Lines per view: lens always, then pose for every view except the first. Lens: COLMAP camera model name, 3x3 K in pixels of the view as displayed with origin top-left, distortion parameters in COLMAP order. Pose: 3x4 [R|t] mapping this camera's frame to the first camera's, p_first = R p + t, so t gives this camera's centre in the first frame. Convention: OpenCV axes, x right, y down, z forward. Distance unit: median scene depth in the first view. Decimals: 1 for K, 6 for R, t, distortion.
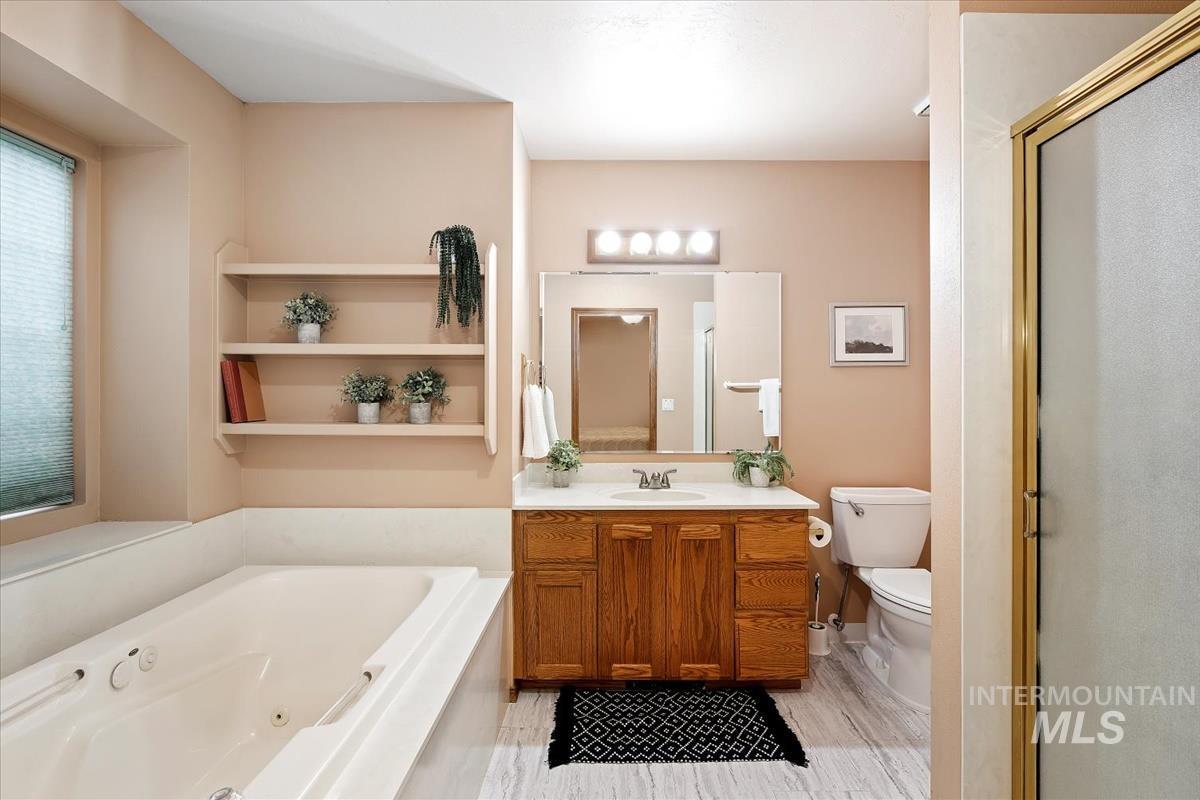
lens RADIAL K [[529.2, 0, 607.5], [0, 529.2, 399.0], [0, 0, 1]] dist [-0.002000, -0.000410]
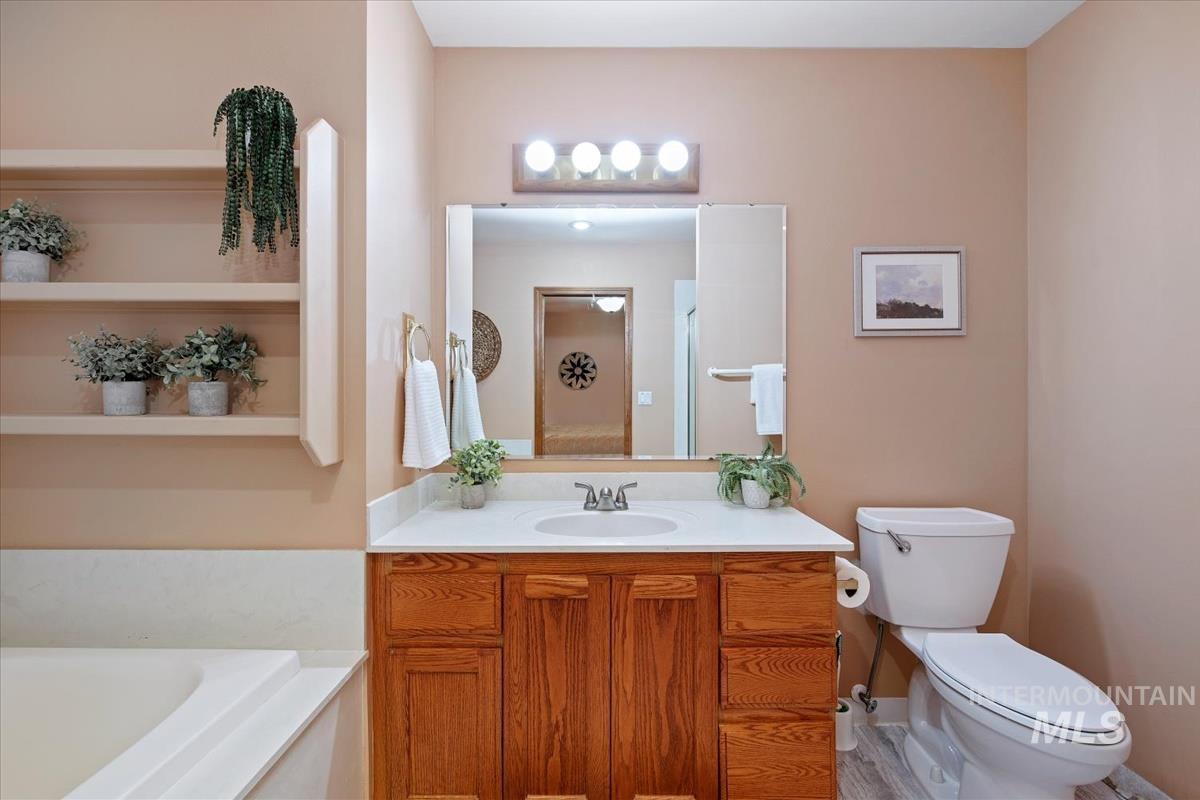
lens RADIAL K [[529.2, 0, 593.5], [0, 529.2, 399.2], [0, 0, 1]] dist [-0.002000, -0.000410]
pose [[0.999996, -0.000787, -0.002656, 0.081375], [0.000798, 0.999991, 0.004057, 0.021327], [0.002653, -0.004059, 0.999988, 0.326590]]
